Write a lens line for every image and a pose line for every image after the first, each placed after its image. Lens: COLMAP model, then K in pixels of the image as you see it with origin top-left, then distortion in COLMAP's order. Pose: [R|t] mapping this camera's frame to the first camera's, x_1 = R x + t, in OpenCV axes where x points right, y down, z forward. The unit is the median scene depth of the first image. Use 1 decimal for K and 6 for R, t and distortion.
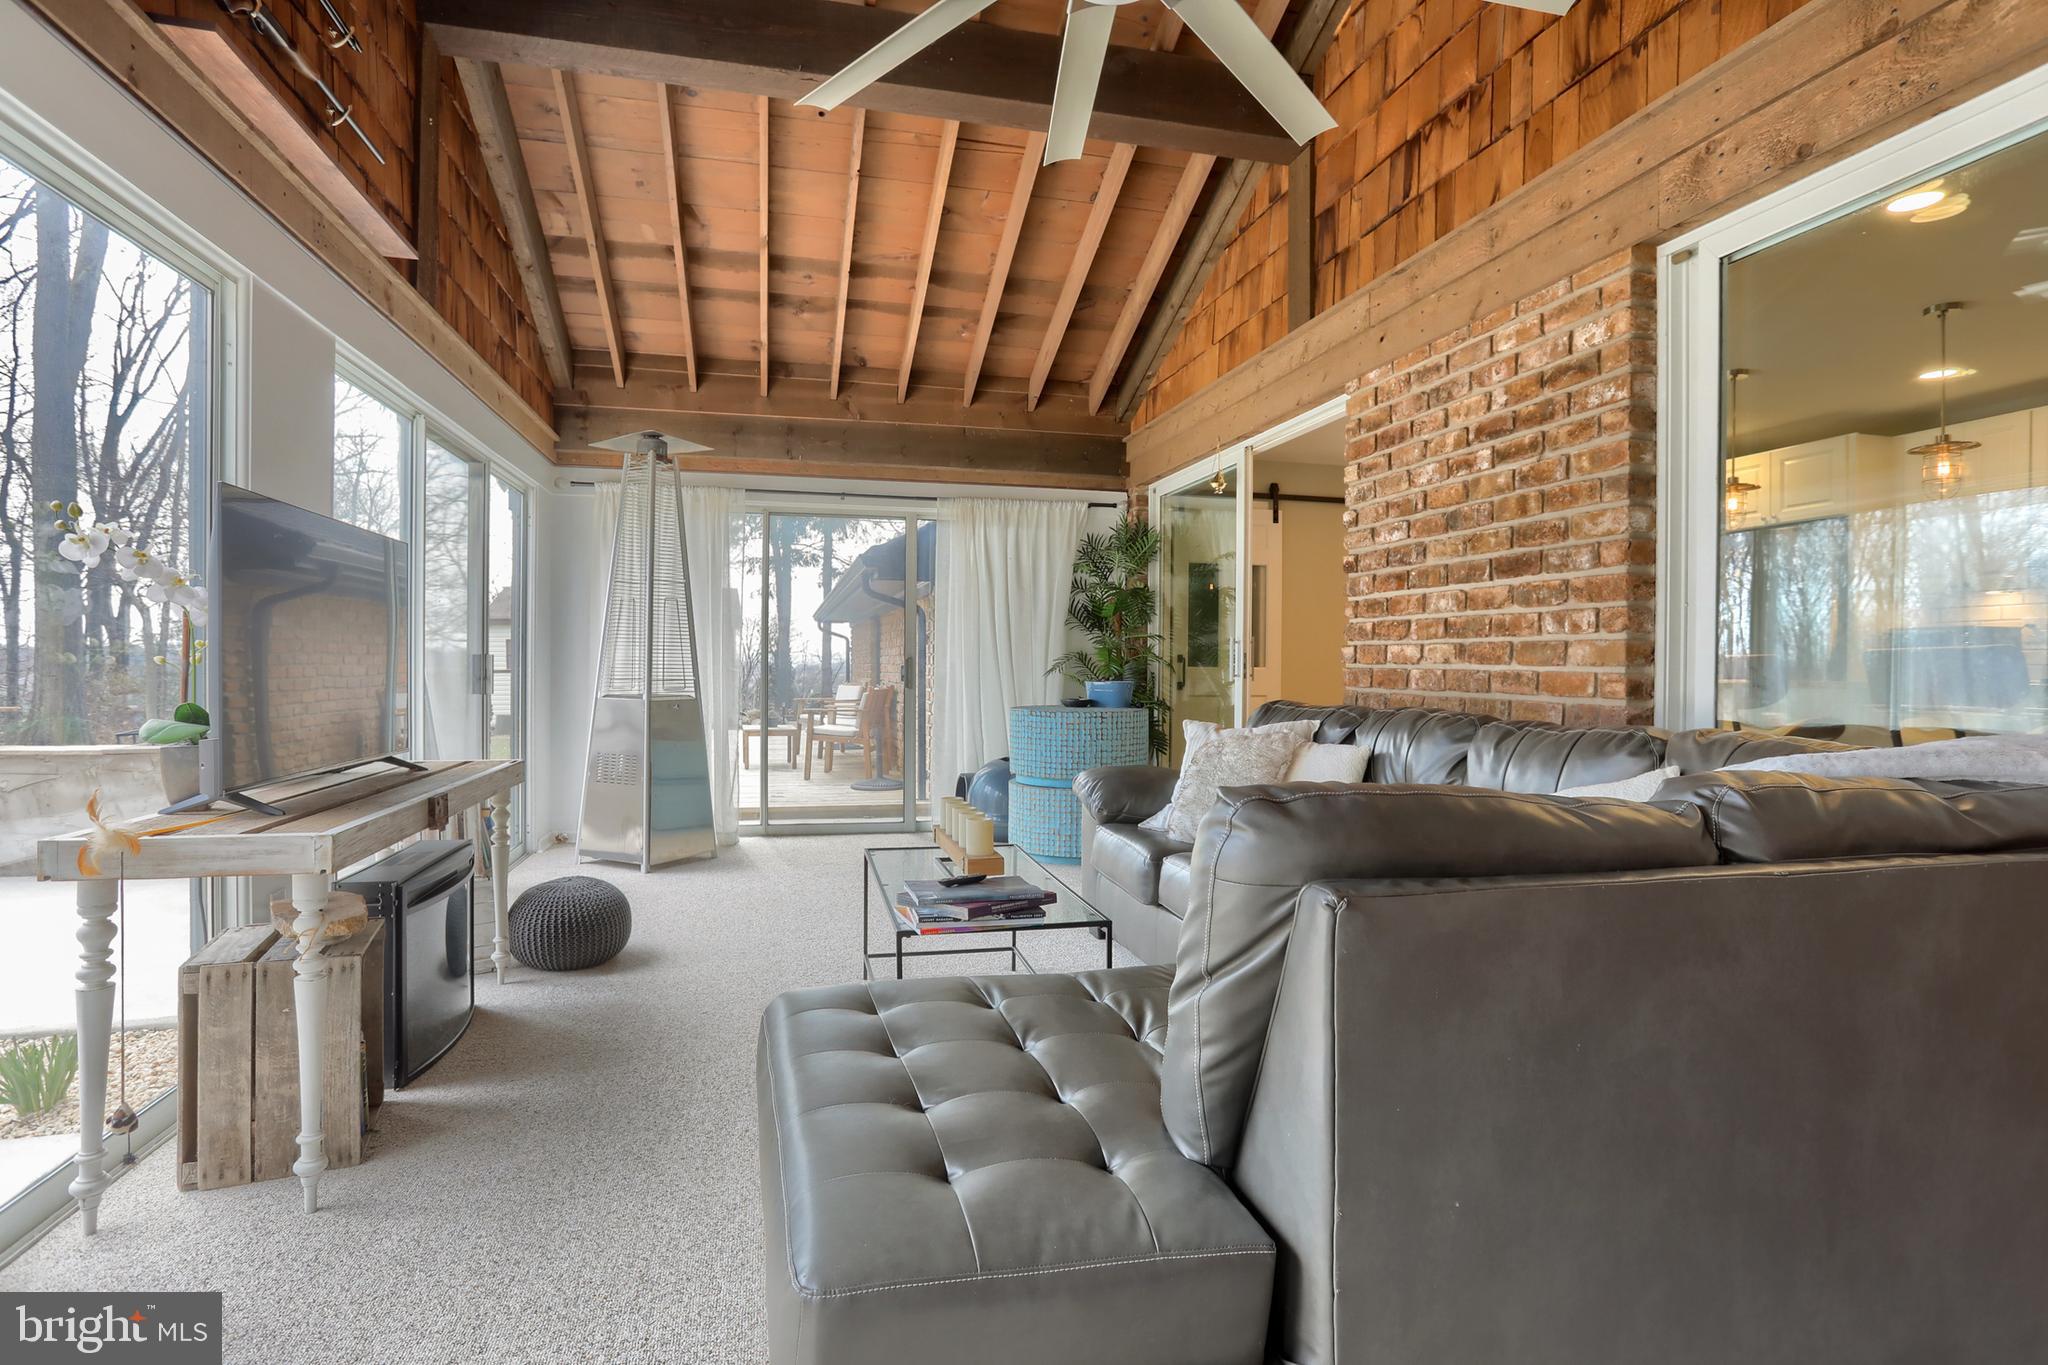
lens RADIAL K [[1061.8, 0, 1046.3], [0, 1061.8, 675.8], [0, 0, 1]] dist [-0.057666, 0.038051]
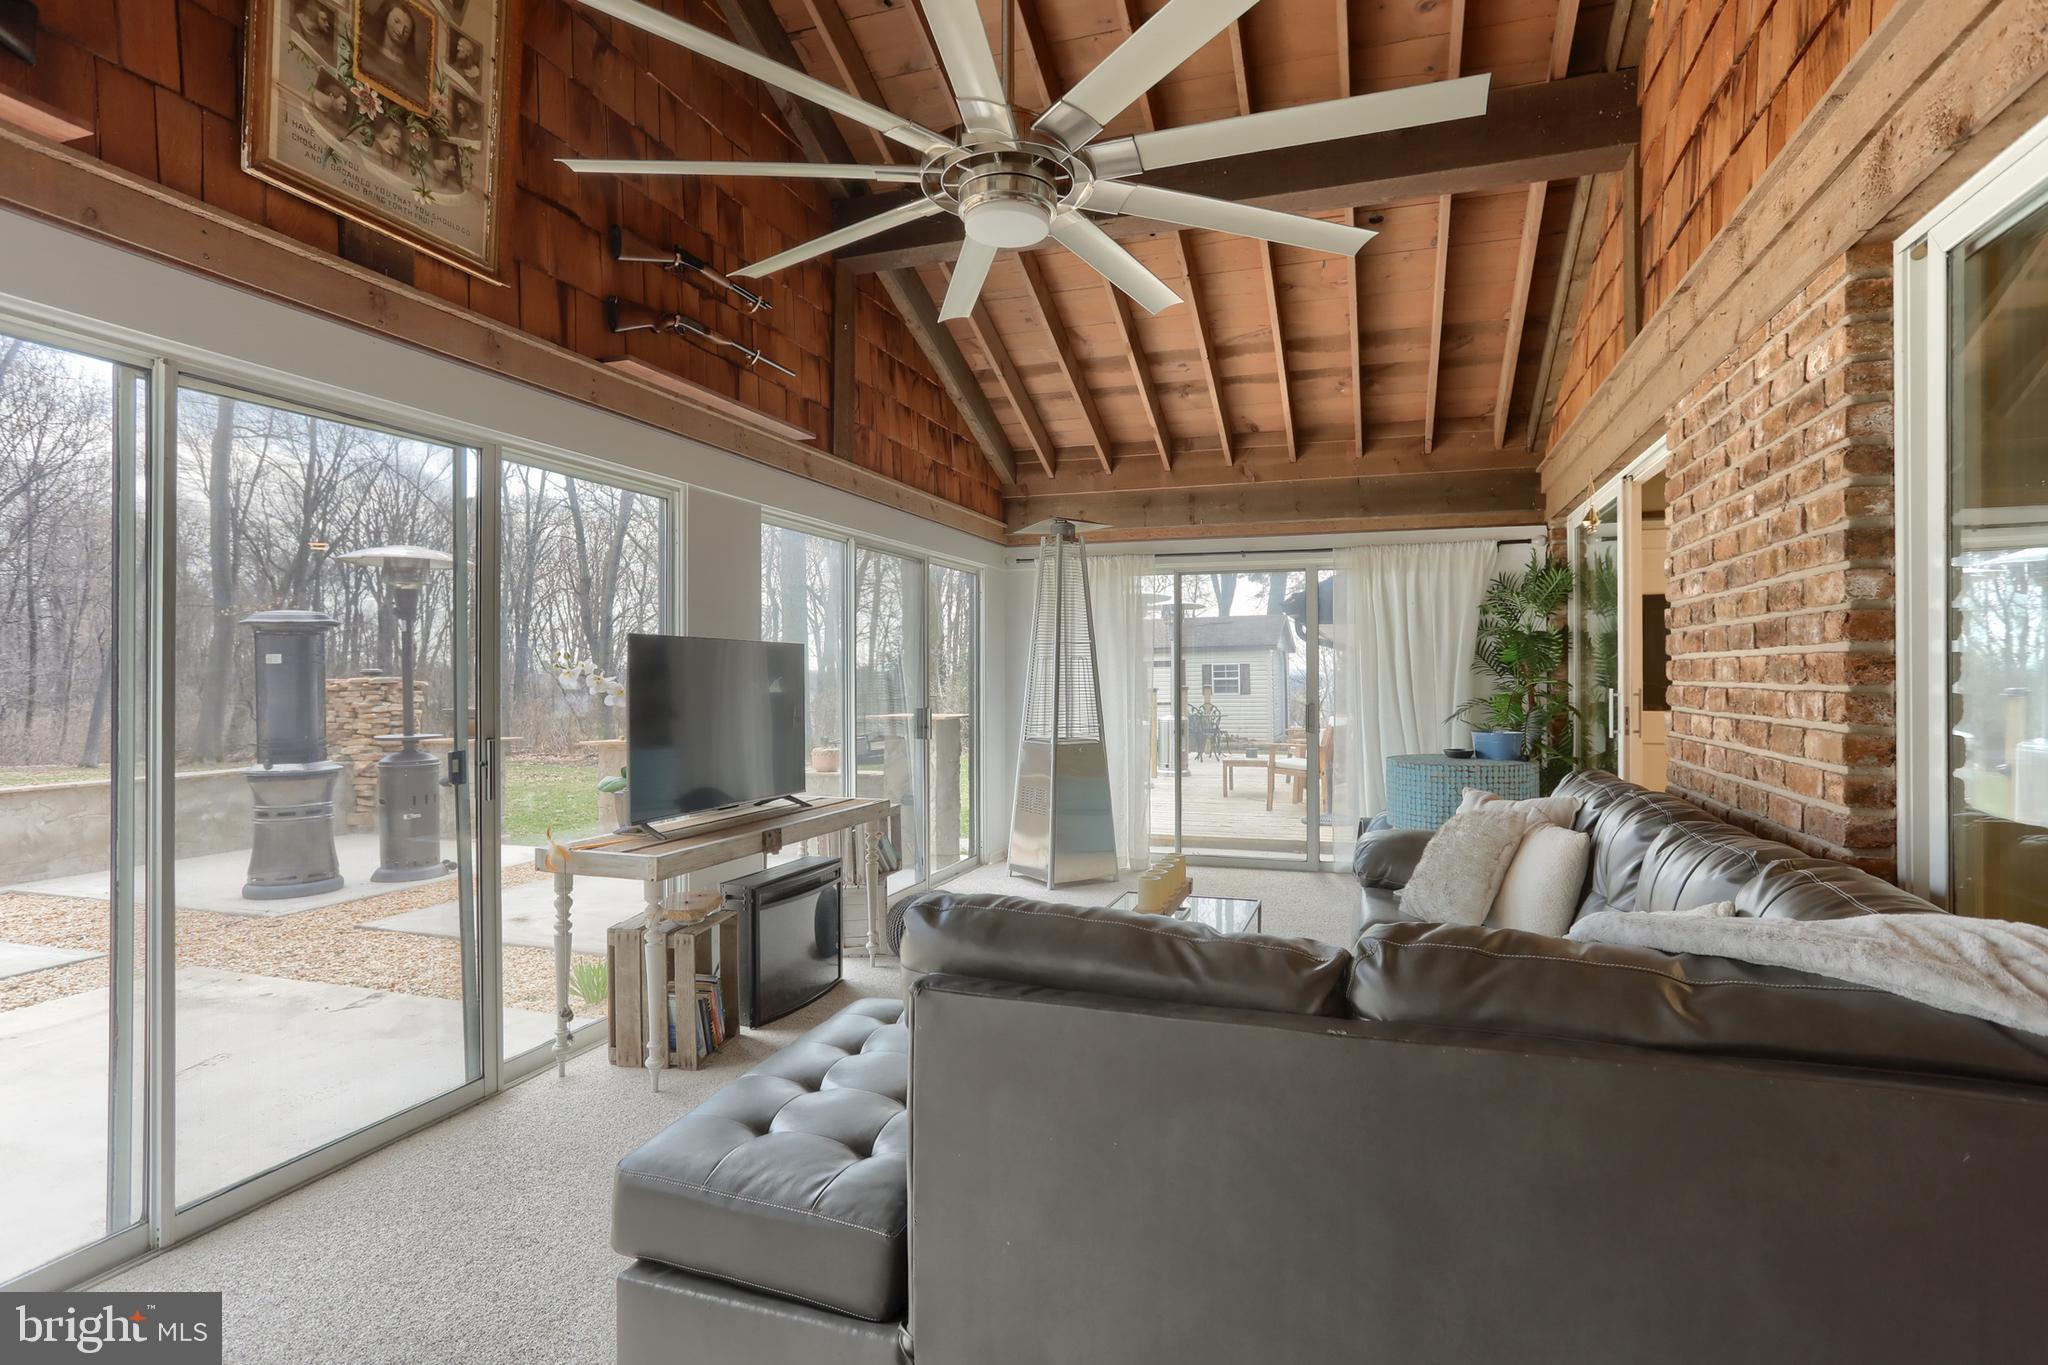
lens RADIAL K [[1043.3, 0, 1024.0], [0, 1043.3, 682.5], [0, 0, 1]] dist [-0.045058, 0.042122]
pose [[0.841899, -0.007513, -0.539583, 0.380630], [0.002409, 0.999945, -0.010165, -0.057322], [0.539630, 0.007258, 0.841871, -0.020335]]
